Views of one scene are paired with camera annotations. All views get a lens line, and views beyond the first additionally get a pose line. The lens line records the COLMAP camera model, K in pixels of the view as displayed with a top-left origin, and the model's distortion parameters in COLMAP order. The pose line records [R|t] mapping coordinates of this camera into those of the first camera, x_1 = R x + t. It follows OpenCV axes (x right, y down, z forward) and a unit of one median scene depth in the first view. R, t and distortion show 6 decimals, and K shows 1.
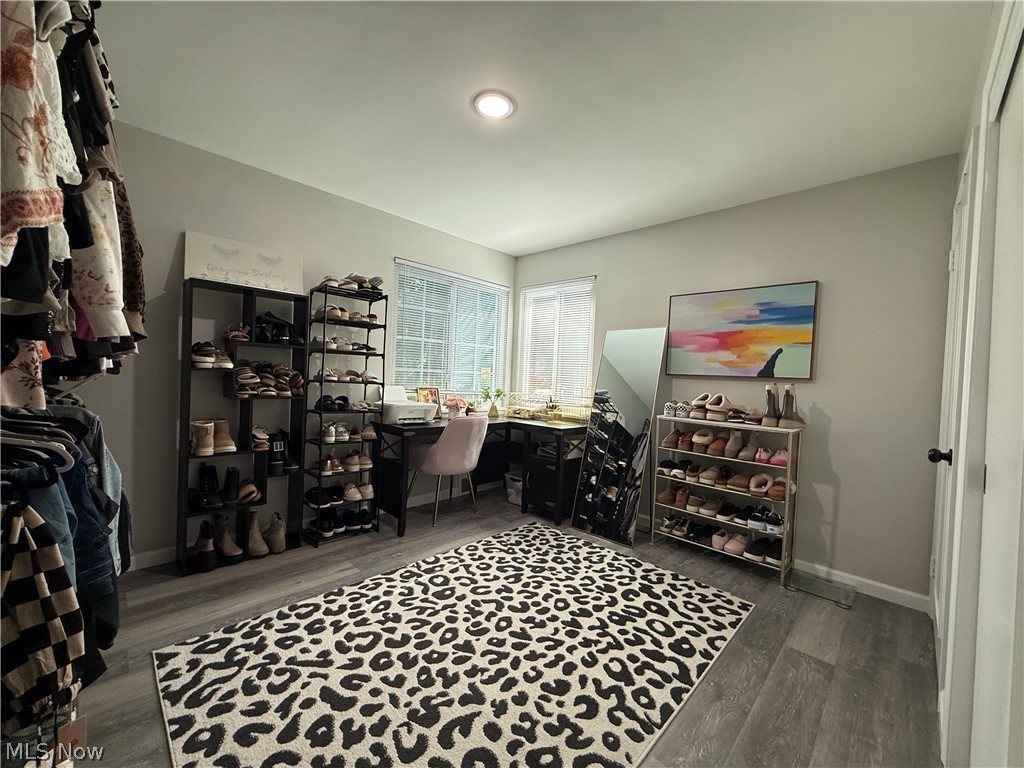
lens RADIAL K [[408.3, 0, 509.3], [0, 408.3, 384.5], [0, 0, 1]] dist [-0.000994, -0.000144]
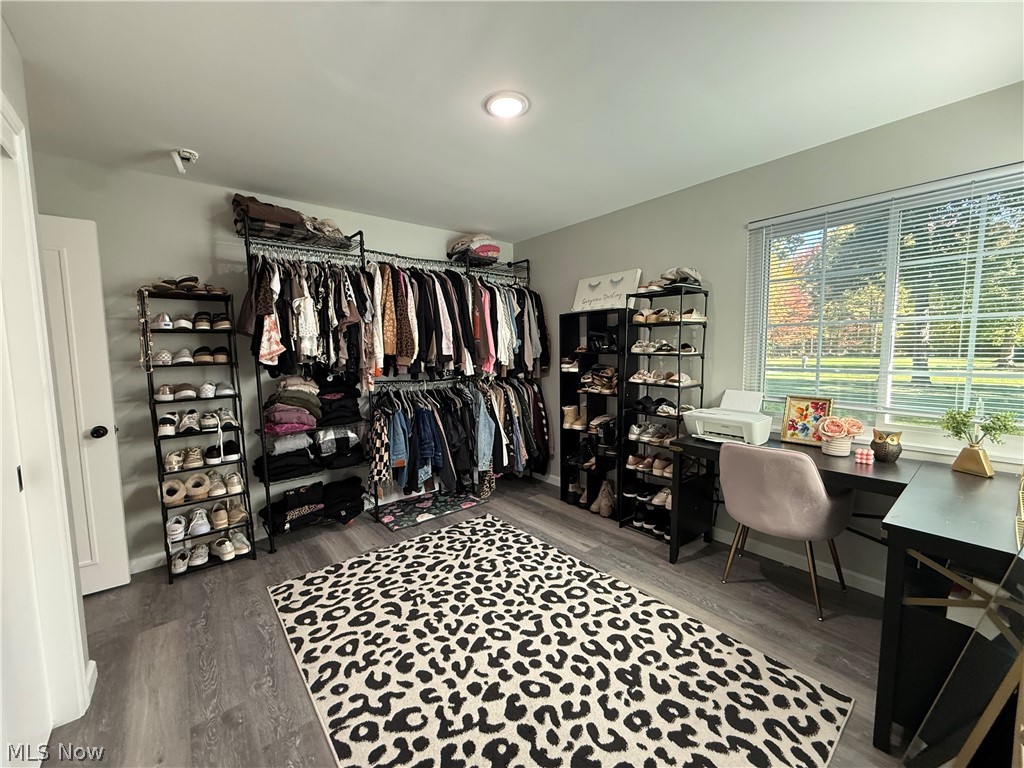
lens RADIAL K [[408.3, 0, 509.3], [0, 408.3, 384.5], [0, 0, 1]] dist [-0.000994, -0.000144]
pose [[-0.107591, 0.046178, -0.993122, 0.957918], [-0.009199, 0.998832, 0.047440, -0.075096], [0.994153, 0.014240, -0.107040, 1.133559]]
